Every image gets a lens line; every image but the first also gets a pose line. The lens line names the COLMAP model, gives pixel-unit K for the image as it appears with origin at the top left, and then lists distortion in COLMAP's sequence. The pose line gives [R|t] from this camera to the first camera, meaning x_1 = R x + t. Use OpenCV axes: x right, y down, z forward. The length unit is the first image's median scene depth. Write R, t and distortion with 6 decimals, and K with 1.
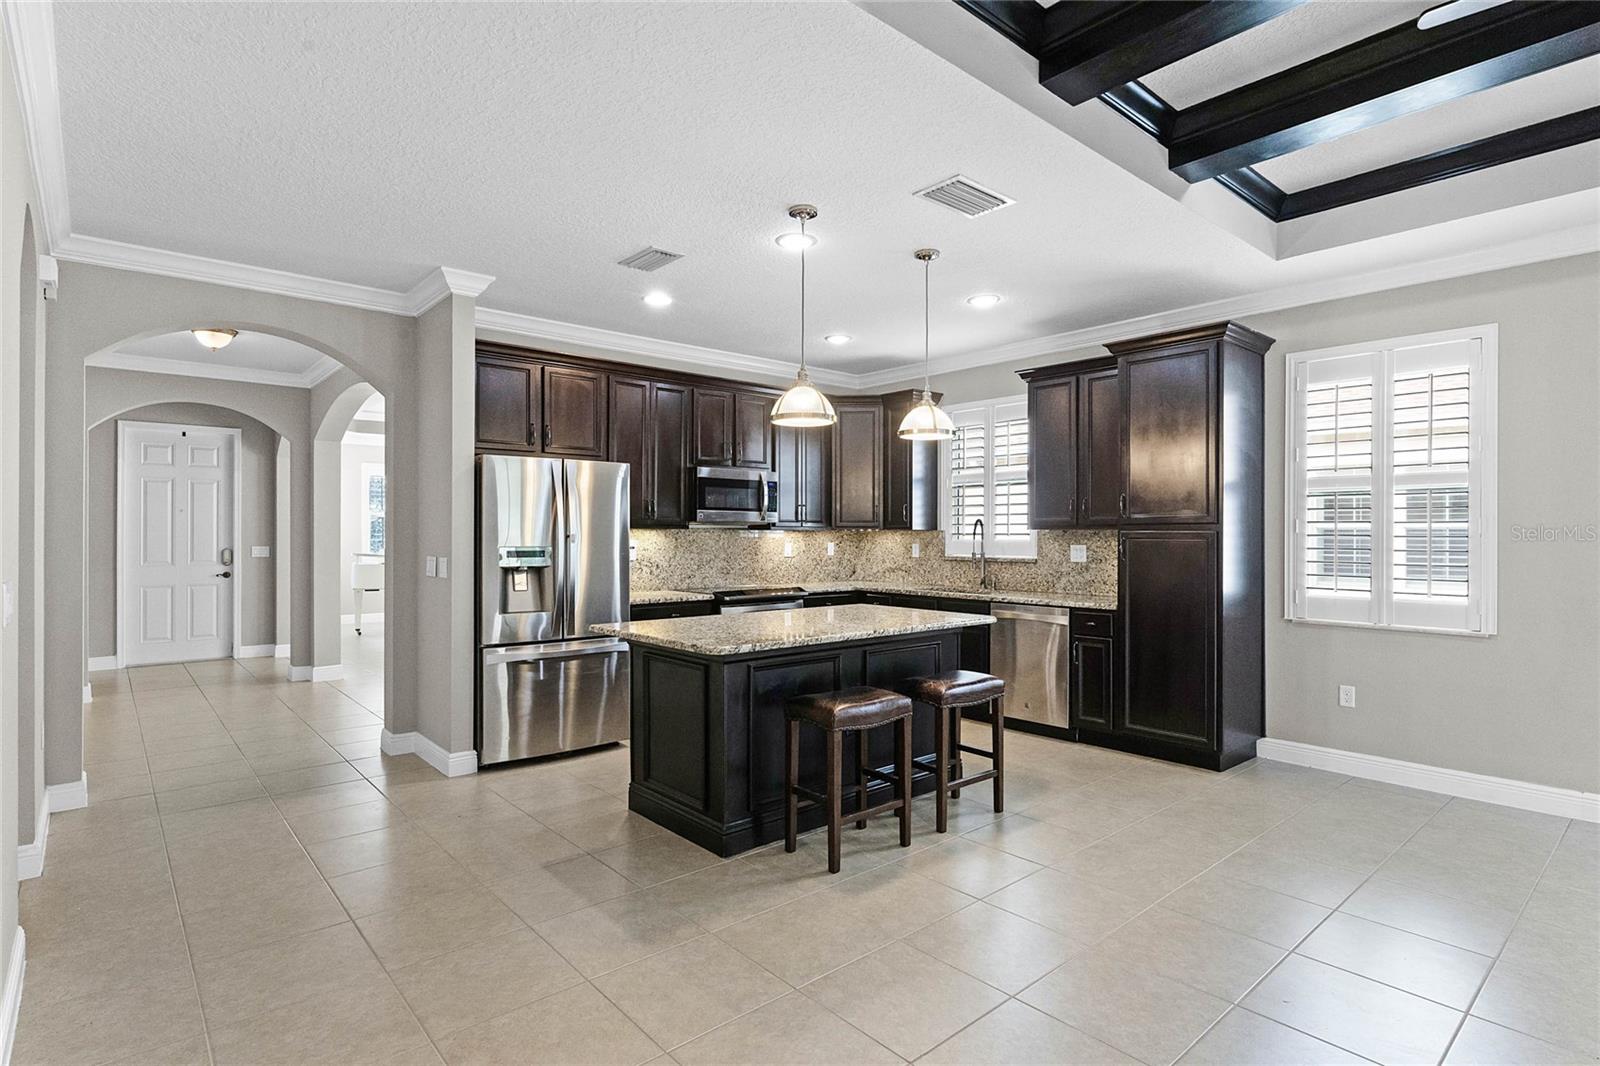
lens RADIAL K [[811.5, 0, 802.4], [0, 811.5, 523.4], [0, 0, 1]] dist [-0.000623, -0.000030]
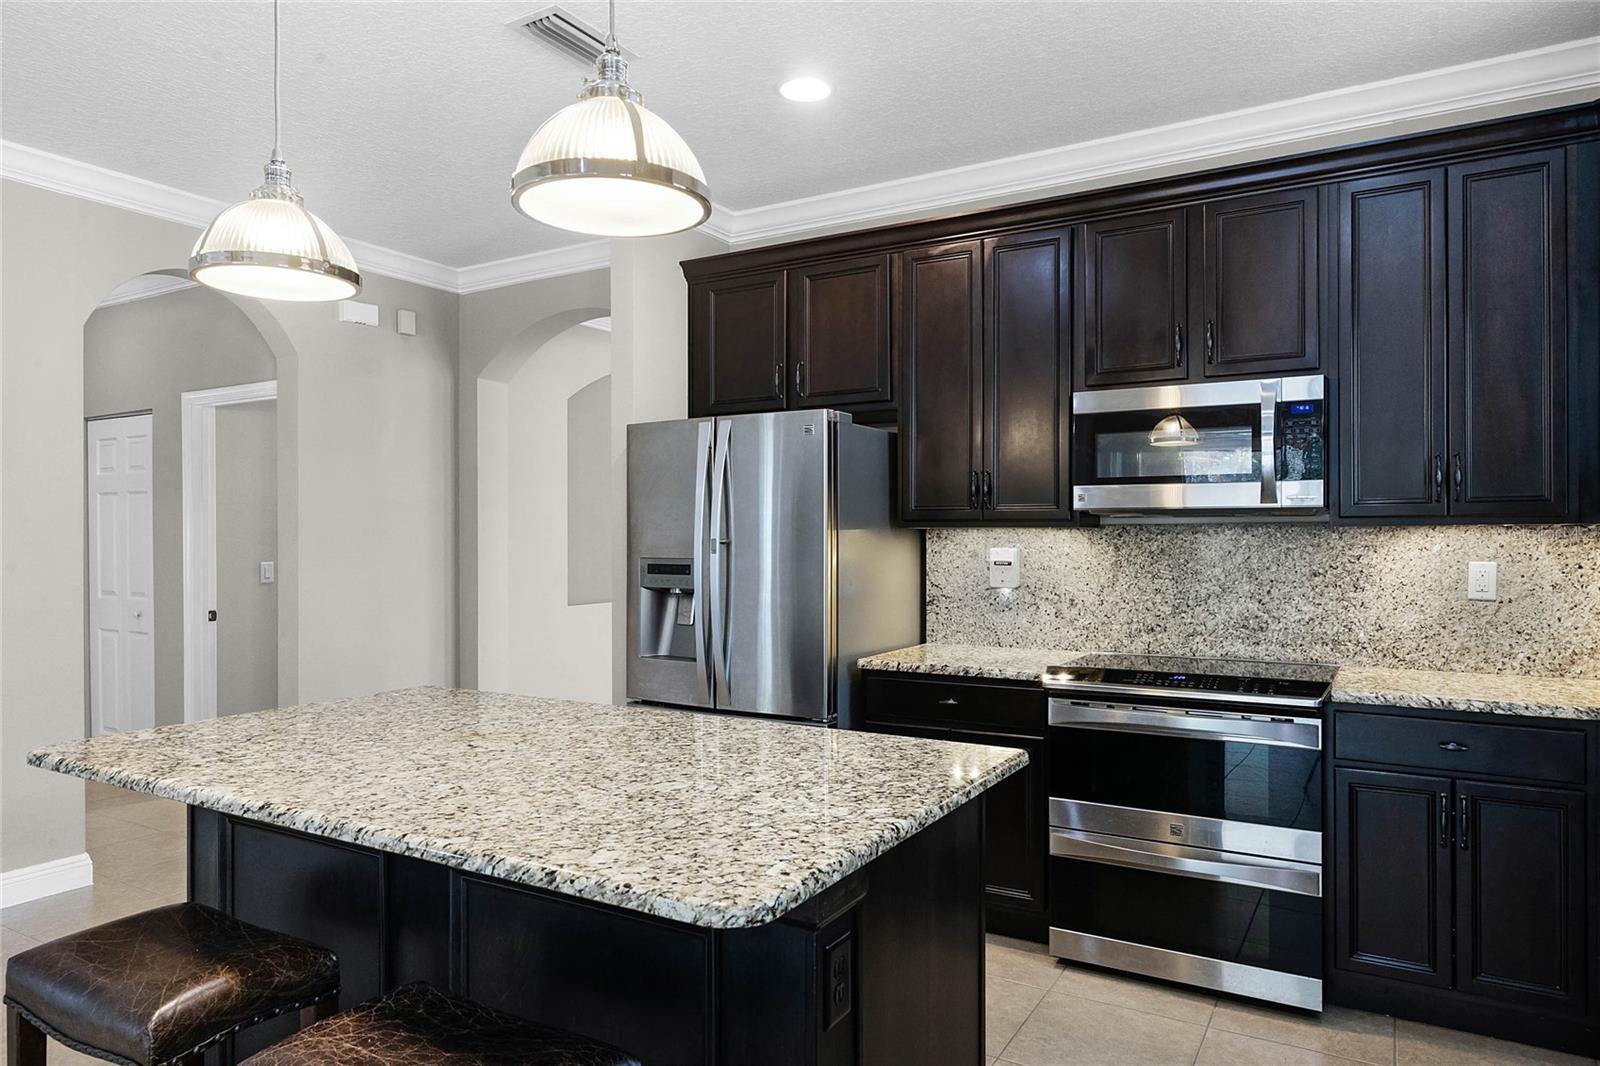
lens RADIAL K [[1010.3, 0, 800.0], [0, 1010.3, 533.0], [0, 0, 1]] dist [0.004876, 0.003150]
pose [[0.318424, -0.007646, -0.947918, 0.361640], [0.014695, 0.999887, -0.003129, 0.009889], [0.947835, -0.012934, 0.318500, 0.652207]]
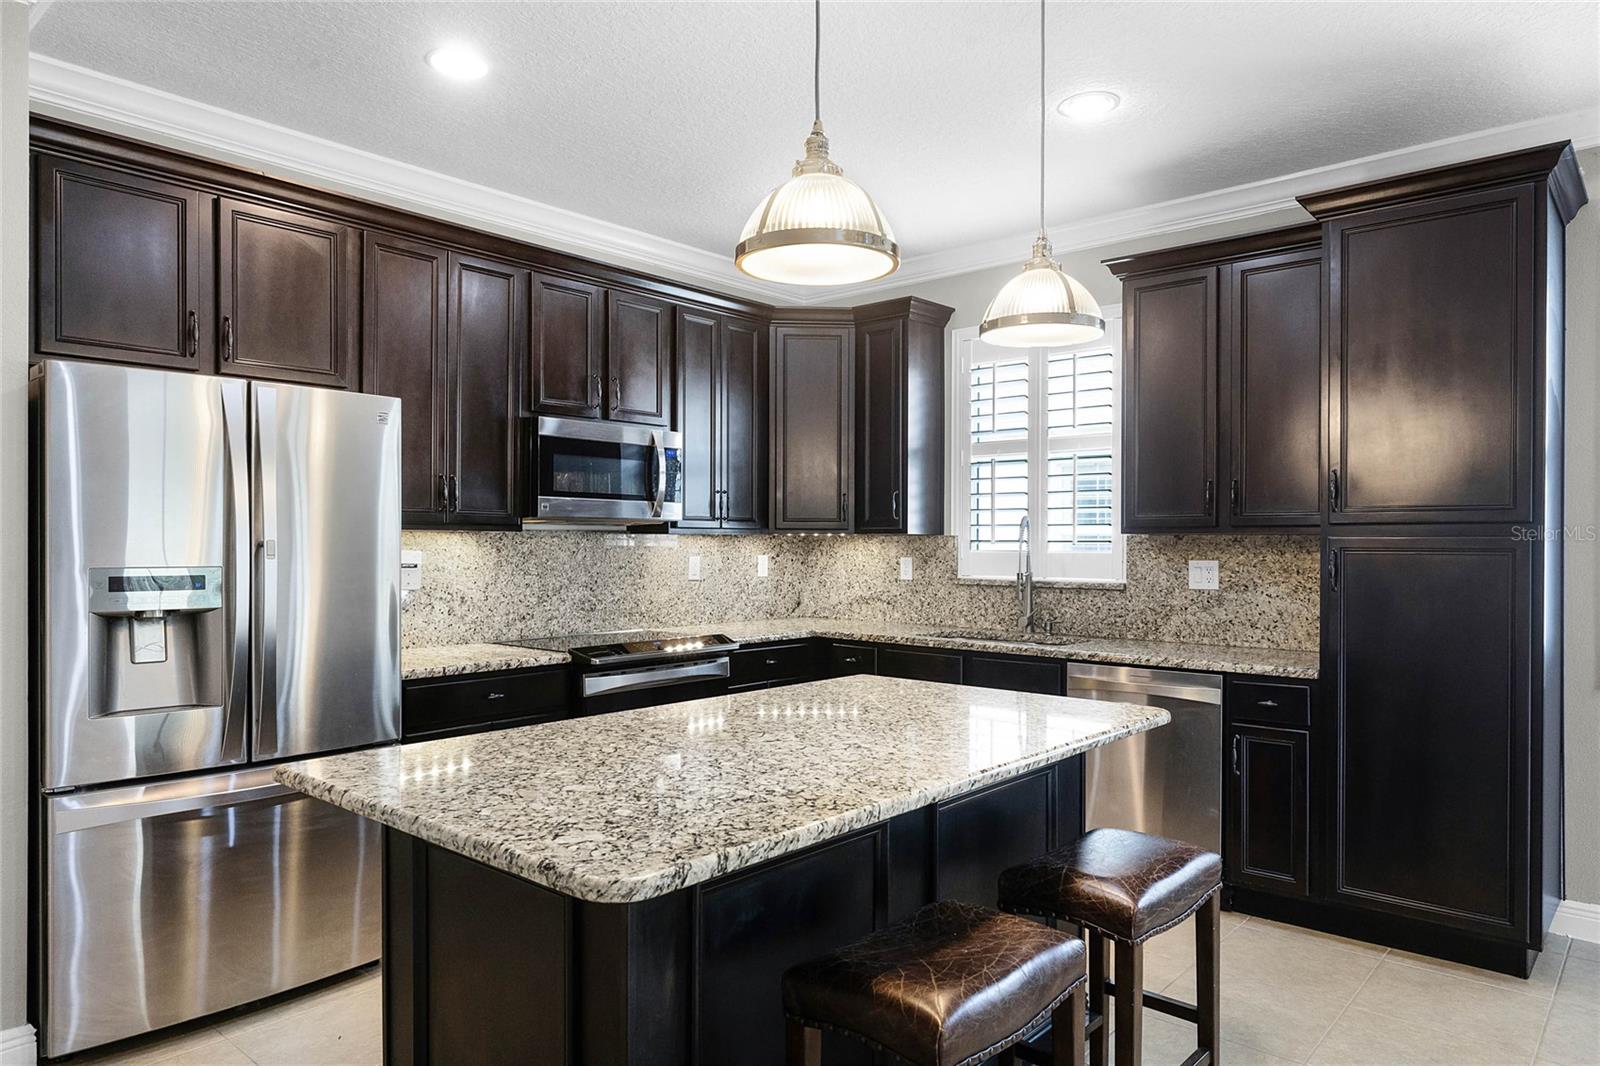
lens RADIAL K [[1010.3, 0, 800.0], [0, 1010.3, 533.0], [0, 0, 1]] dist [0.004876, 0.003150]
pose [[0.990986, 0.002643, 0.133939, -0.045713], [-0.003226, 0.999986, 0.004136, 0.004549], [-0.133926, -0.004530, 0.990981, 0.301516]]
